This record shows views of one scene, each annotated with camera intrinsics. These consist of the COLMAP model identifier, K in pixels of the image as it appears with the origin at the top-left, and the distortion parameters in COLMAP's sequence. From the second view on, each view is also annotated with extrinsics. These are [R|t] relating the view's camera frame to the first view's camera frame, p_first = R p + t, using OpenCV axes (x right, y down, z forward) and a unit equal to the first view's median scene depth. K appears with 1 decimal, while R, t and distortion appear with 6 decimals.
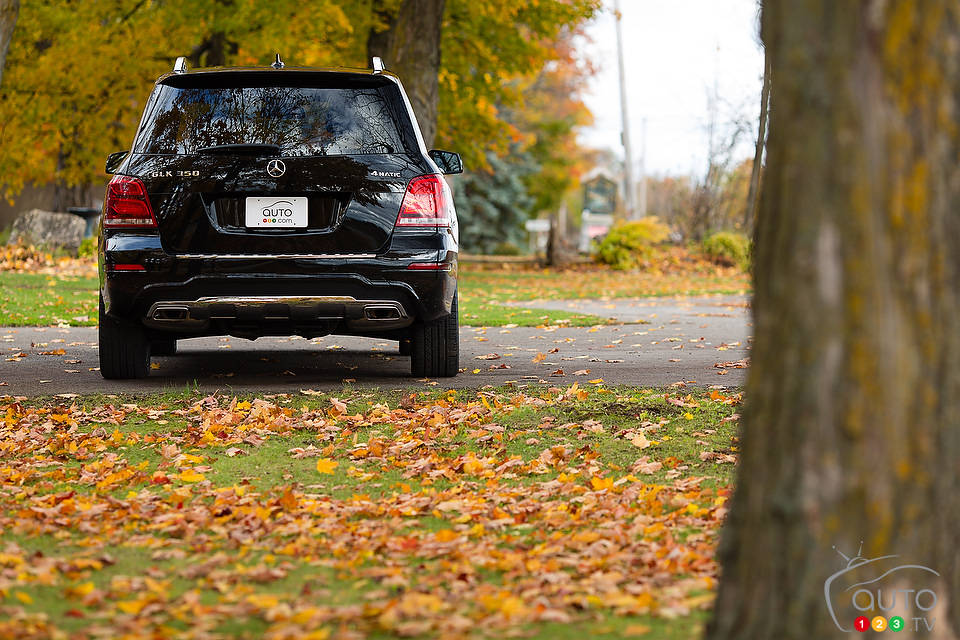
lens RADIAL K [[3683.4, 0, 480.0], [0, 3683.4, 320.0], [0, 0, 1]] dist [-0.151933, -1.136330]
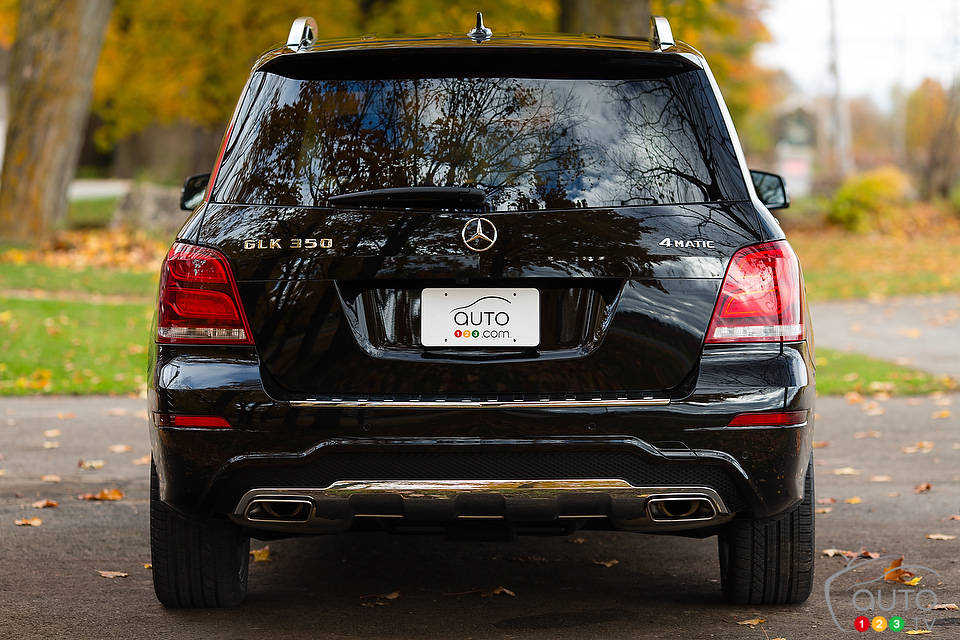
lens RADIAL K [[3683.4, 0, 480.0], [0, 3683.4, 320.0], [0, 0, 1]] dist [-0.151933, -1.136330]
pose [[0.998994, -0.000178, -0.044838, -0.031357], [0.001209, 0.999735, 0.022975, -0.040628], [0.044822, -0.023006, 0.998730, 0.470226]]
